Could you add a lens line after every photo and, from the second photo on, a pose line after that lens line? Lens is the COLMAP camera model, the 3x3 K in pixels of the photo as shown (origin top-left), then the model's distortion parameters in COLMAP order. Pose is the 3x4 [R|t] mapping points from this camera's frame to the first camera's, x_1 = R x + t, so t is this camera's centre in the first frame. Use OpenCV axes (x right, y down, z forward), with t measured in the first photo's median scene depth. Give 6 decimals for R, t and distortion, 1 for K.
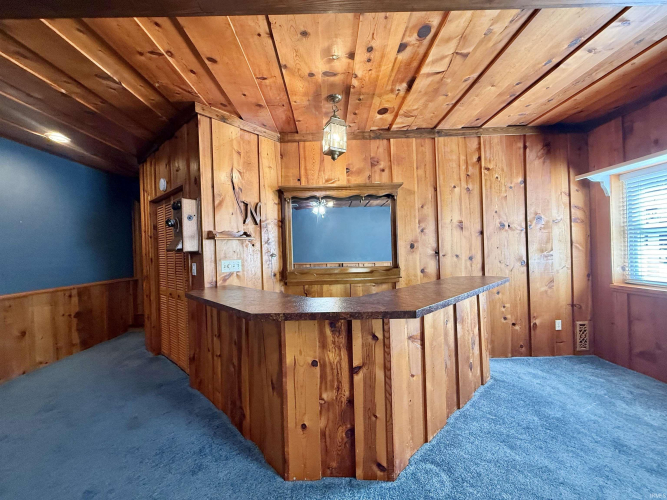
lens RADIAL K [[264.8, 0, 330.7], [0, 264.8, 249.8], [0, 0, 1]] dist [-0.002227, 0.000930]
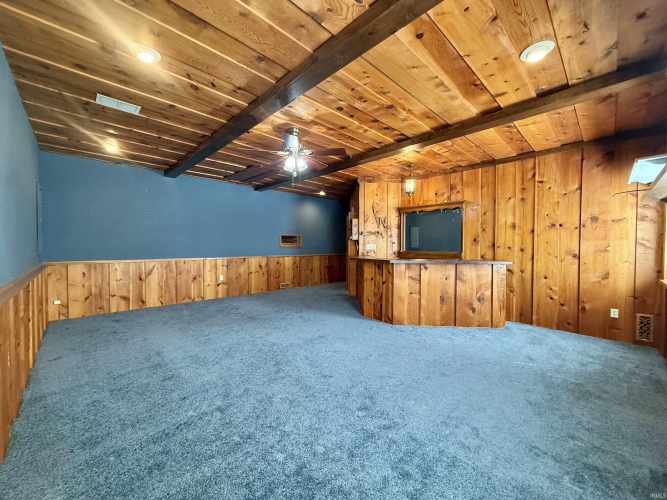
lens RADIAL K [[264.8, 0, 334.6], [0, 264.8, 249.2], [0, 0, 1]] dist [-0.002227, 0.000930]
pose [[0.694268, 0.047229, -0.718165, 0.842268], [-0.025966, 0.998839, 0.040585, -0.001974], [0.719248, -0.009529, 0.694688, -0.640145]]
